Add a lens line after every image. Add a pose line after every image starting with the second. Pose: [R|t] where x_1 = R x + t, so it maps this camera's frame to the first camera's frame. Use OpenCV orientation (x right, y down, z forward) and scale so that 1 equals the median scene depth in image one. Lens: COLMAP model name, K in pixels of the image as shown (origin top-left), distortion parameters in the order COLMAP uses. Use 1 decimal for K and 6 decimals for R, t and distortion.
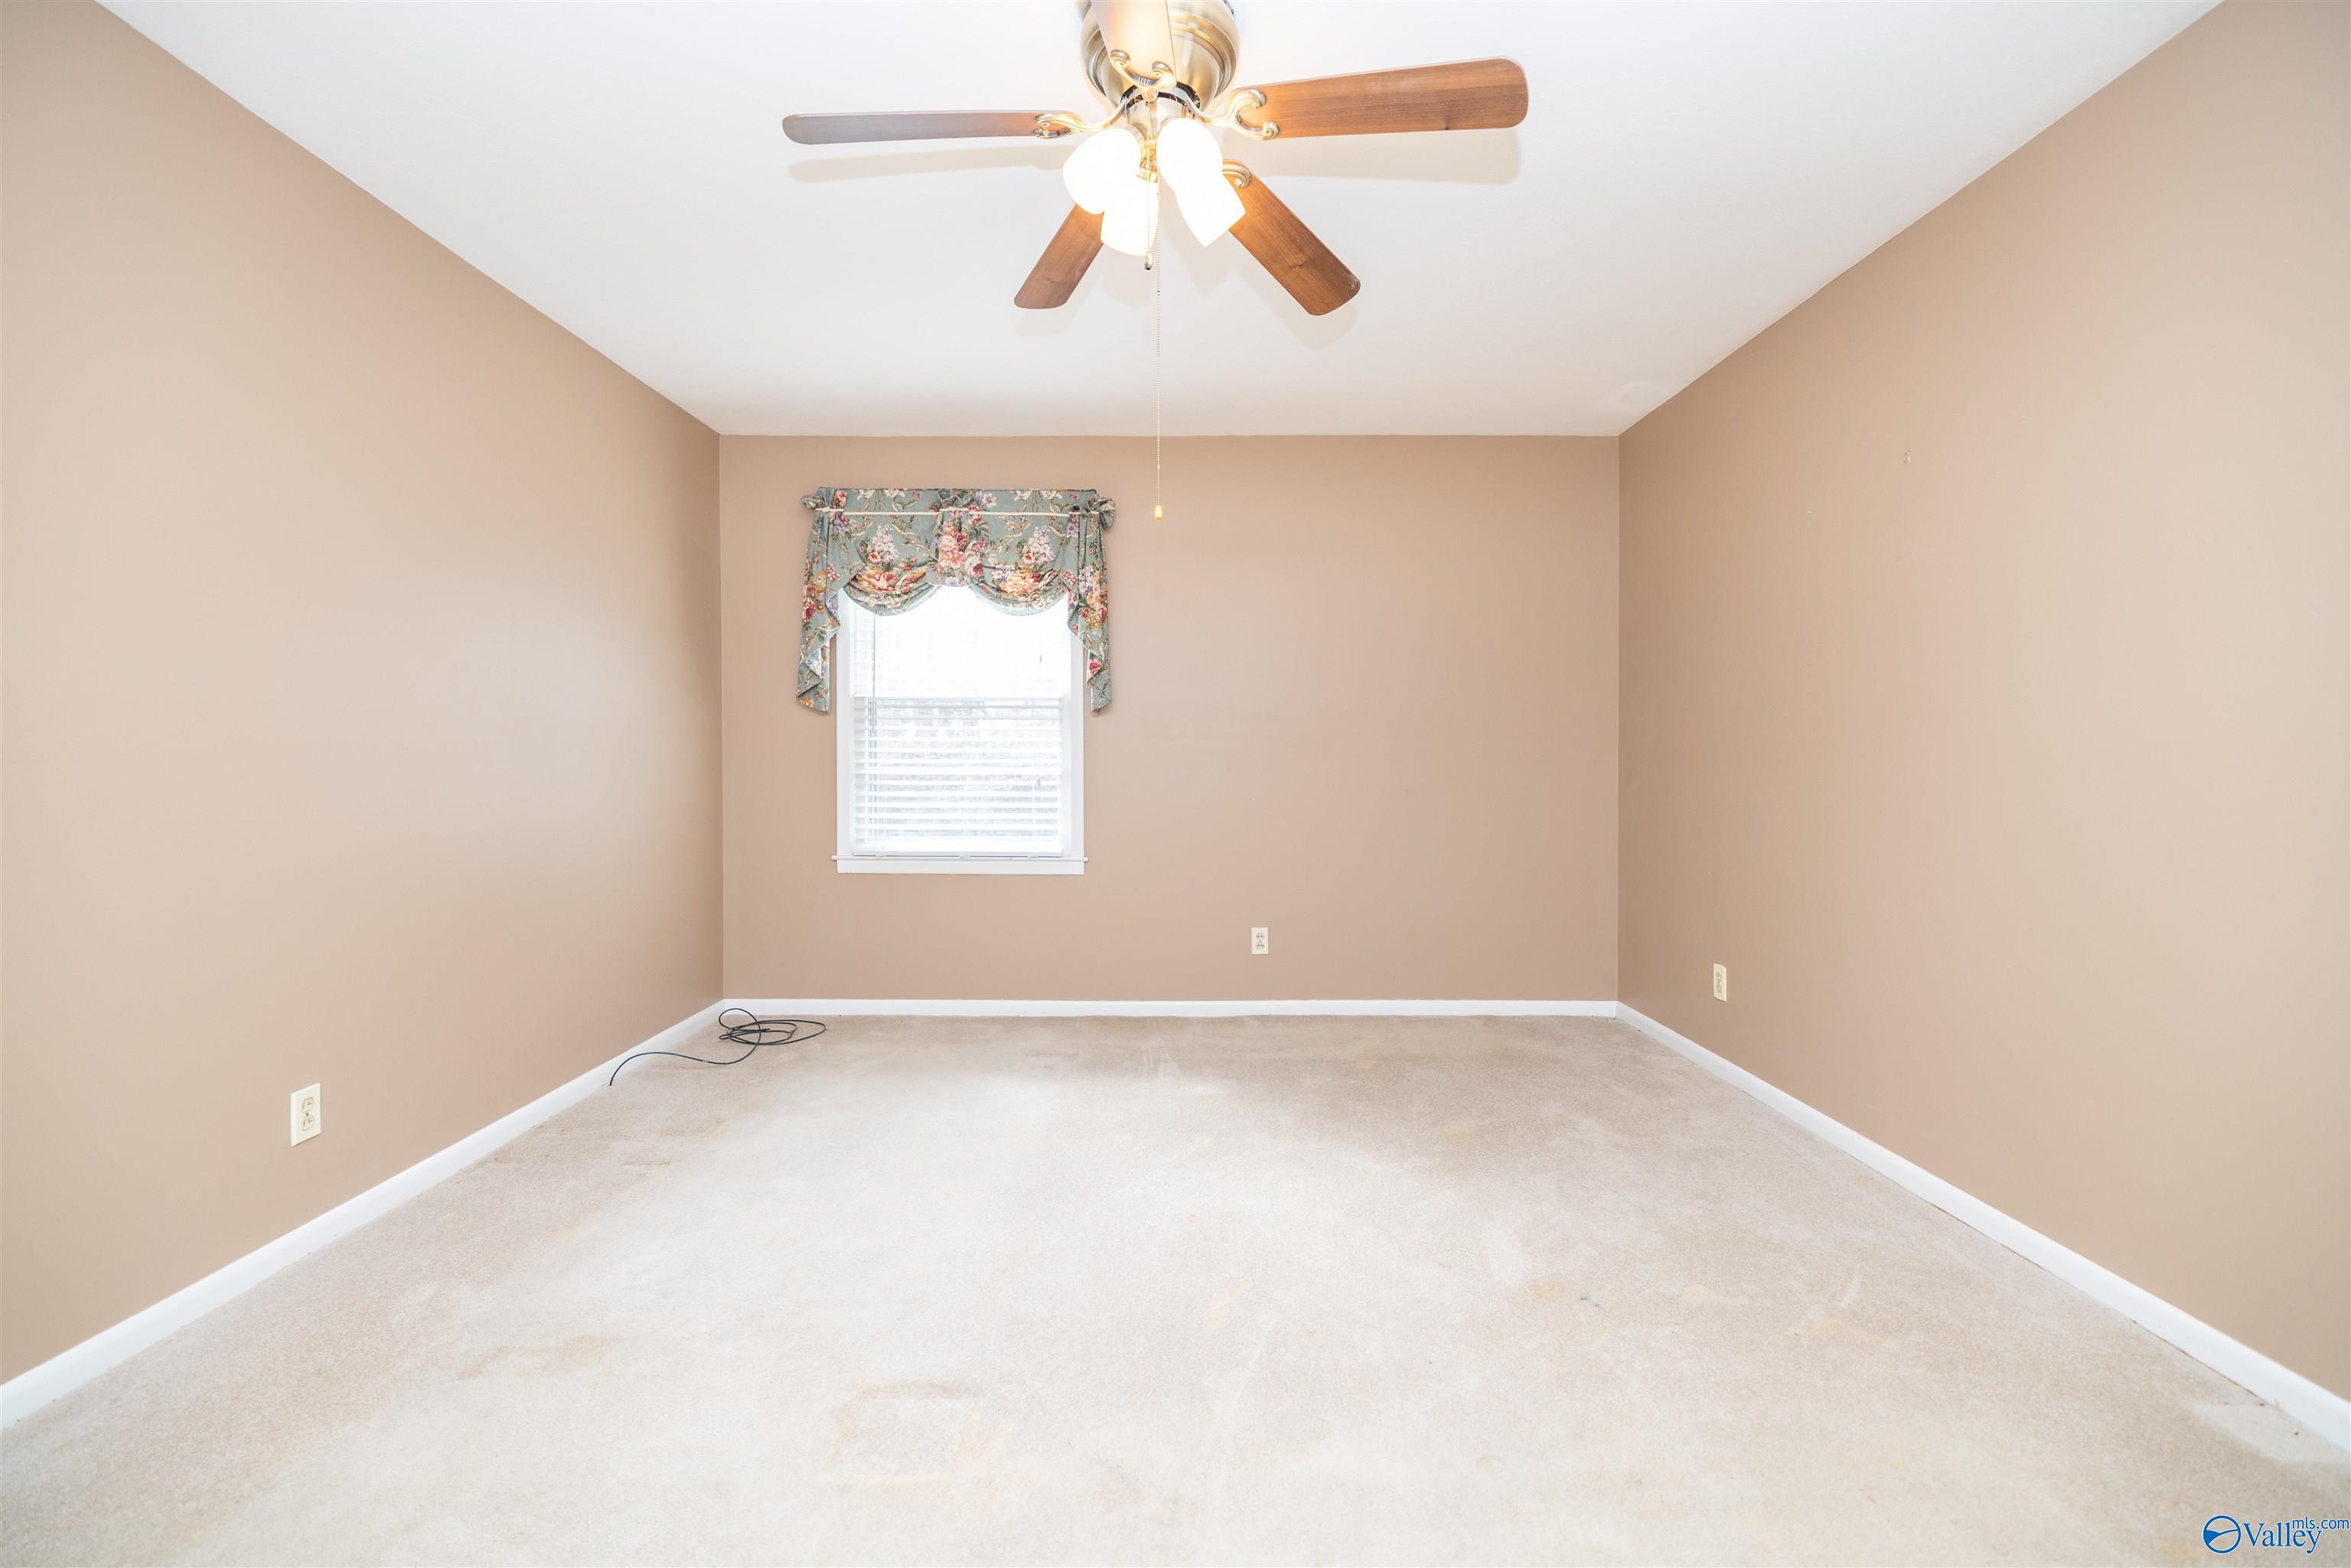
lens RADIAL K [[986.2, 0, 1171.5], [0, 986.2, 770.7], [0, 0, 1]] dist [-0.000259, -0.000409]
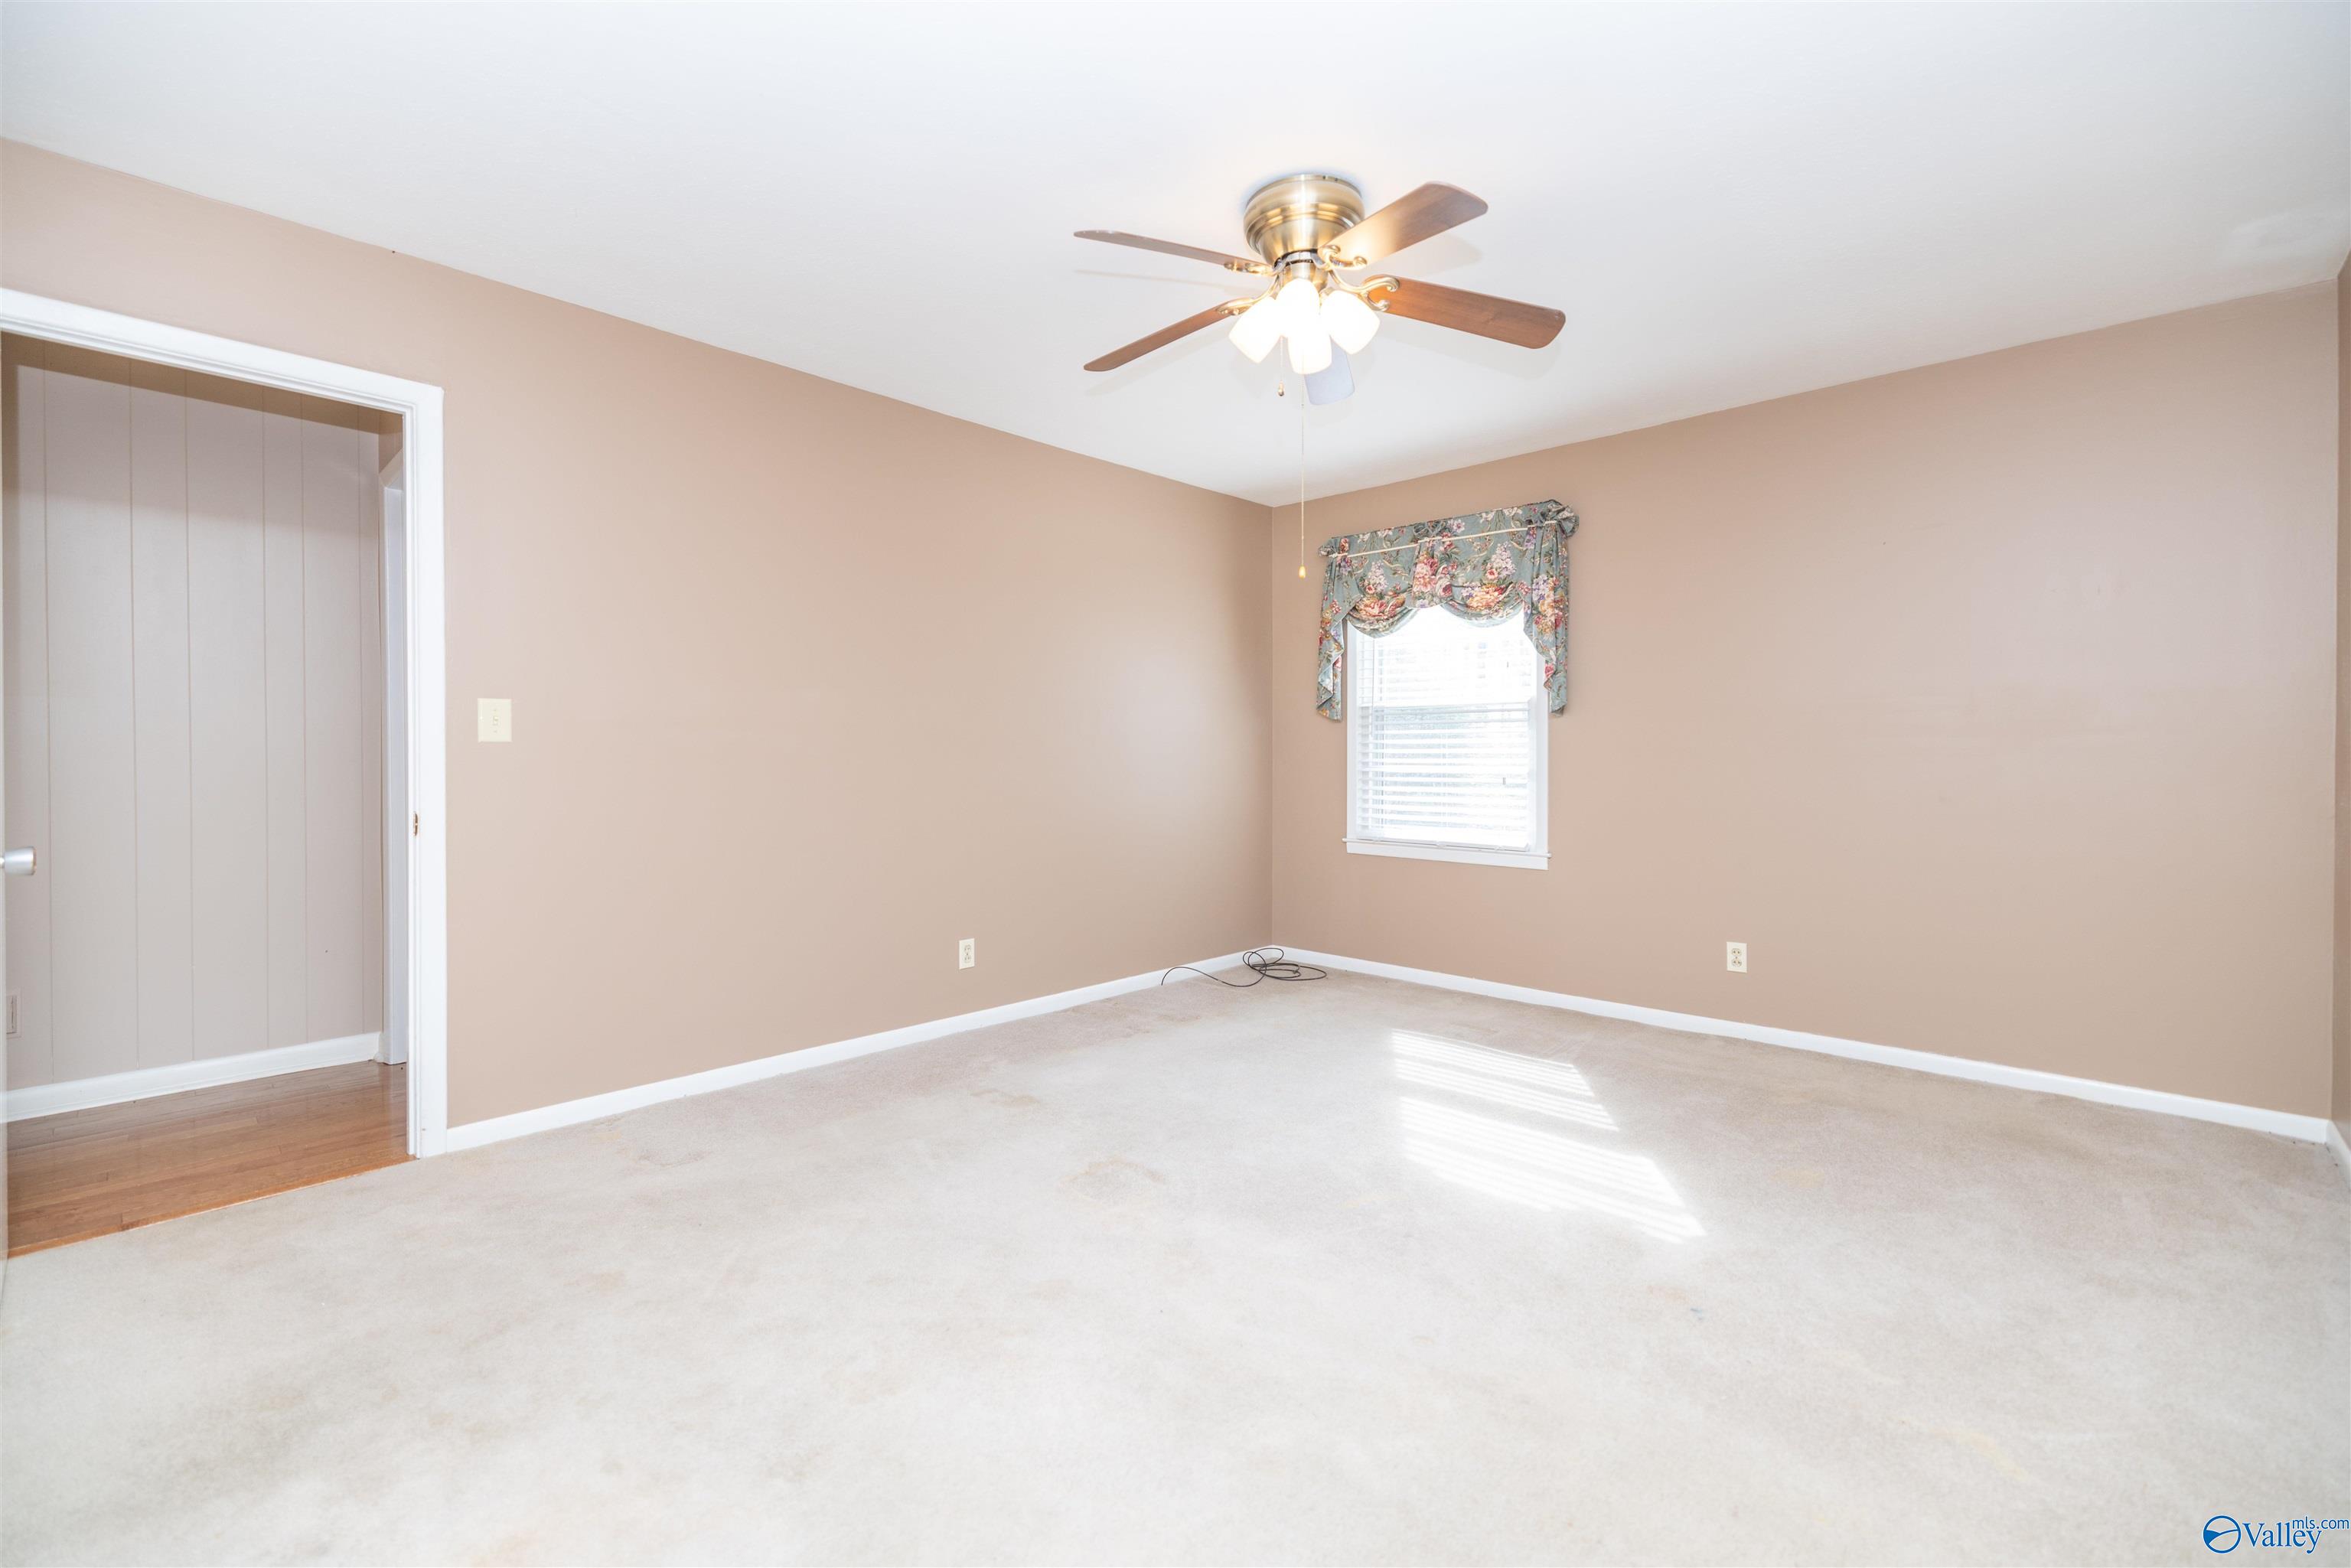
lens RADIAL K [[986.2, 0, 1171.5], [0, 986.2, 770.7], [0, 0, 1]] dist [-0.000259, -0.000409]
pose [[0.726550, 0.009313, -0.687051, 0.346671], [-0.011422, 0.999934, 0.001476, 0.003814], [0.687019, 0.006775, 0.726608, -0.029817]]
